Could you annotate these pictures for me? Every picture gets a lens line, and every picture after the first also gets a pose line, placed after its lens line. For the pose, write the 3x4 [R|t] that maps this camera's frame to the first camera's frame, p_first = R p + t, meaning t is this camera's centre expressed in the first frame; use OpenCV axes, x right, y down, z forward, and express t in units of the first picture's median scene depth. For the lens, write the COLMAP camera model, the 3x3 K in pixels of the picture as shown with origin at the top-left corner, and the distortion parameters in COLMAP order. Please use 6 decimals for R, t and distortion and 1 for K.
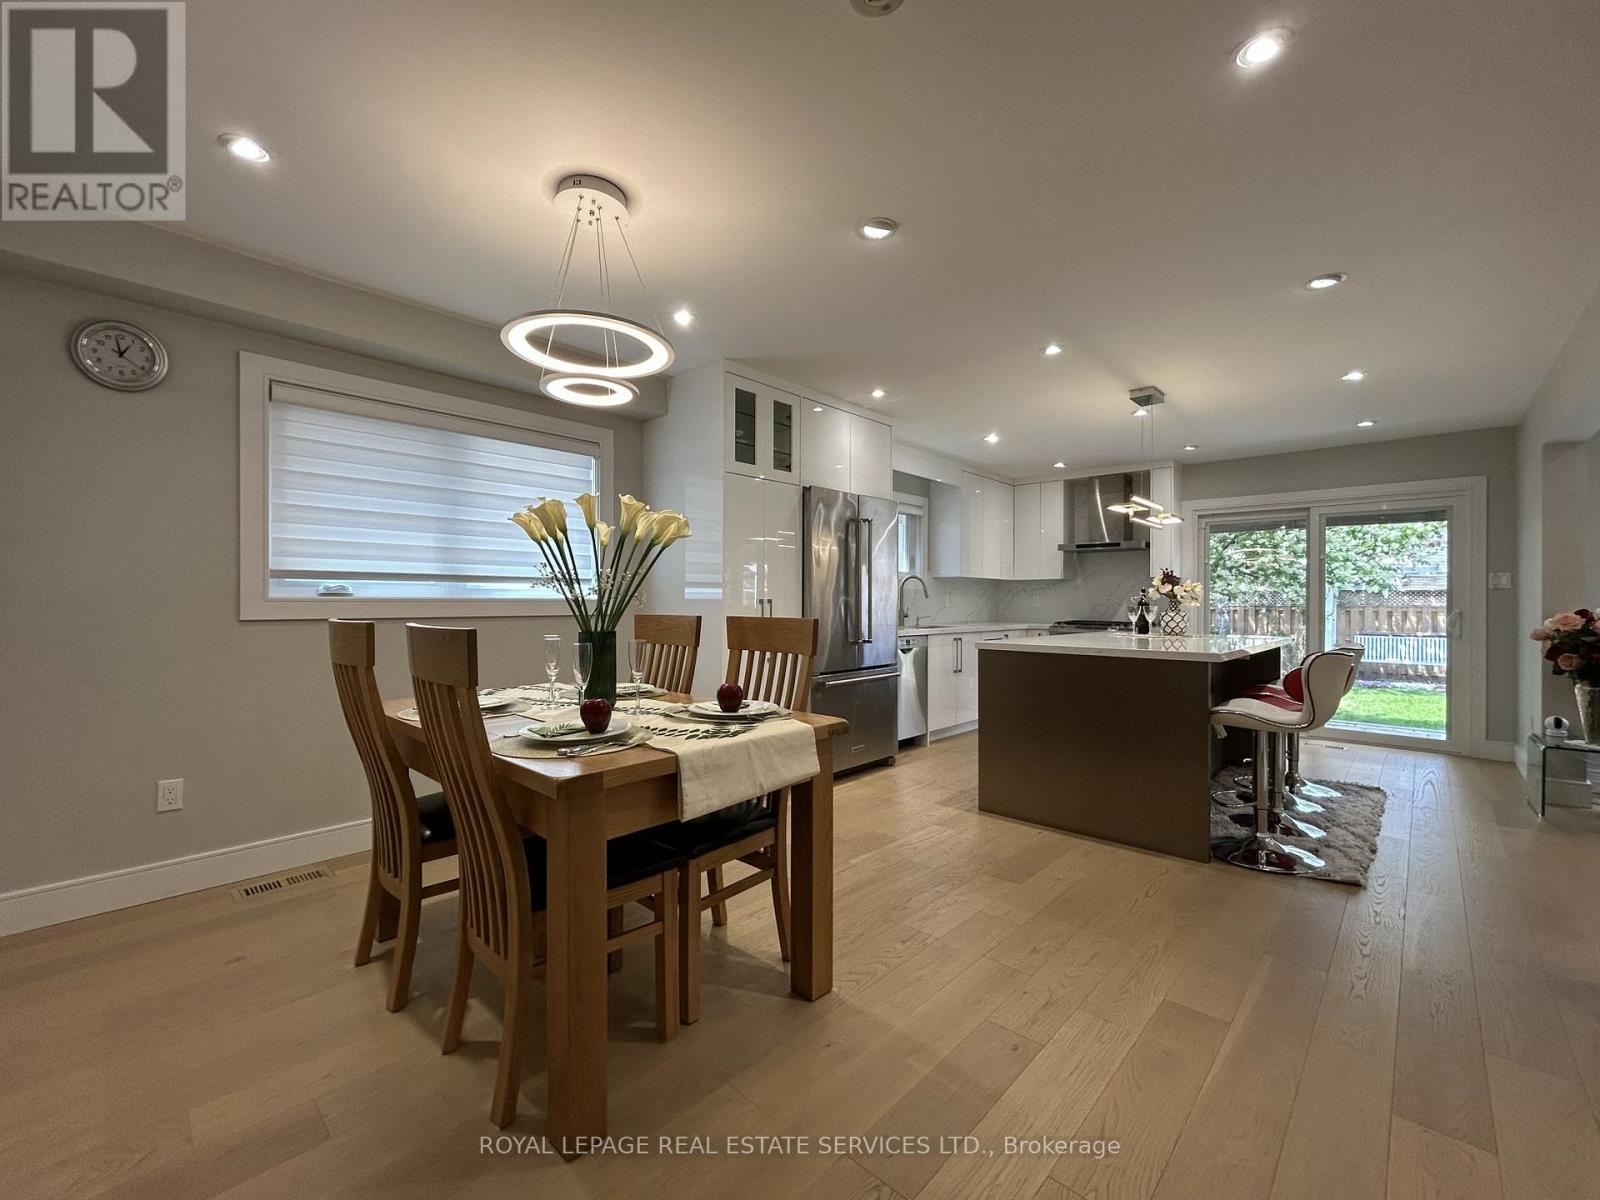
lens RADIAL K [[658.8, 0, 800.0], [0, 658.8, 600.0], [0, 0, 1]] dist [0.000487, 0.000001]
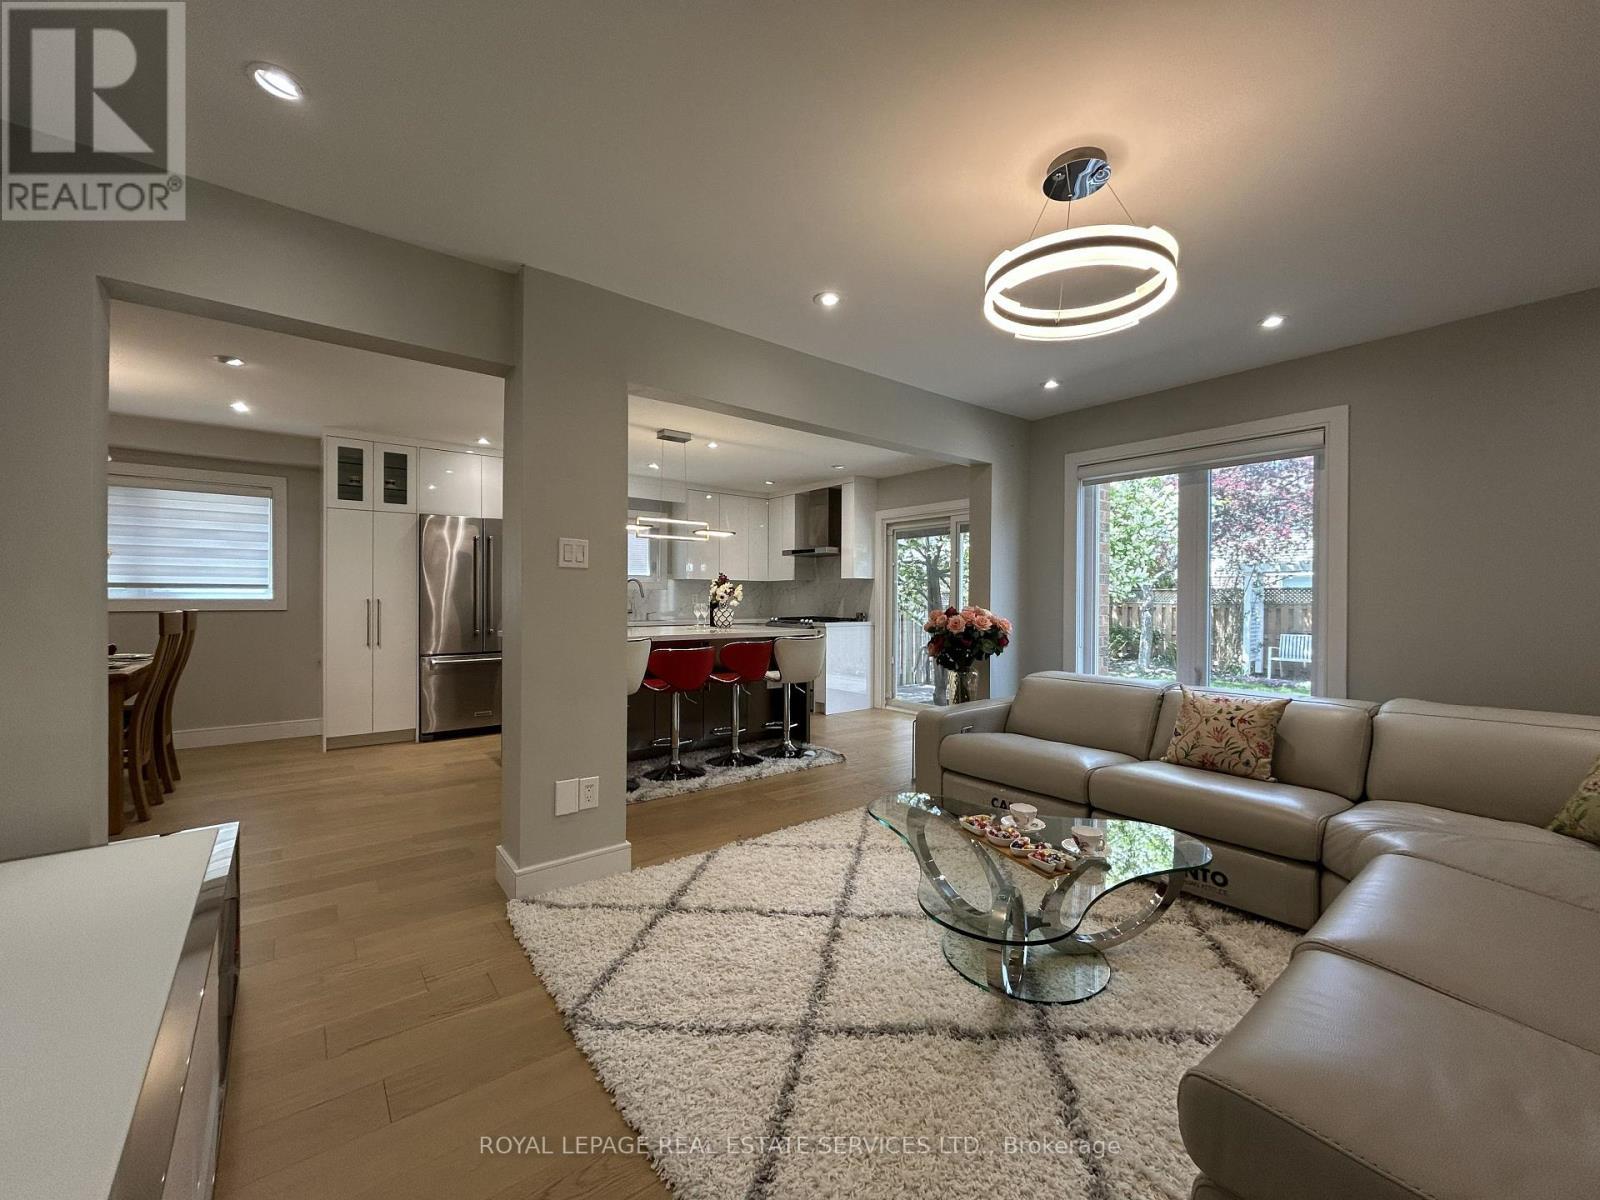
lens RADIAL K [[658.8, 0, 800.0], [0, 658.8, 600.0], [0, 0, 1]] dist [0.000487, 0.000001]
pose [[0.990646, -0.002864, -0.136426, 0.876450], [0.002896, 0.999996, 0.000039, 0.002115], [0.136425, -0.000433, 0.990650, -0.198265]]
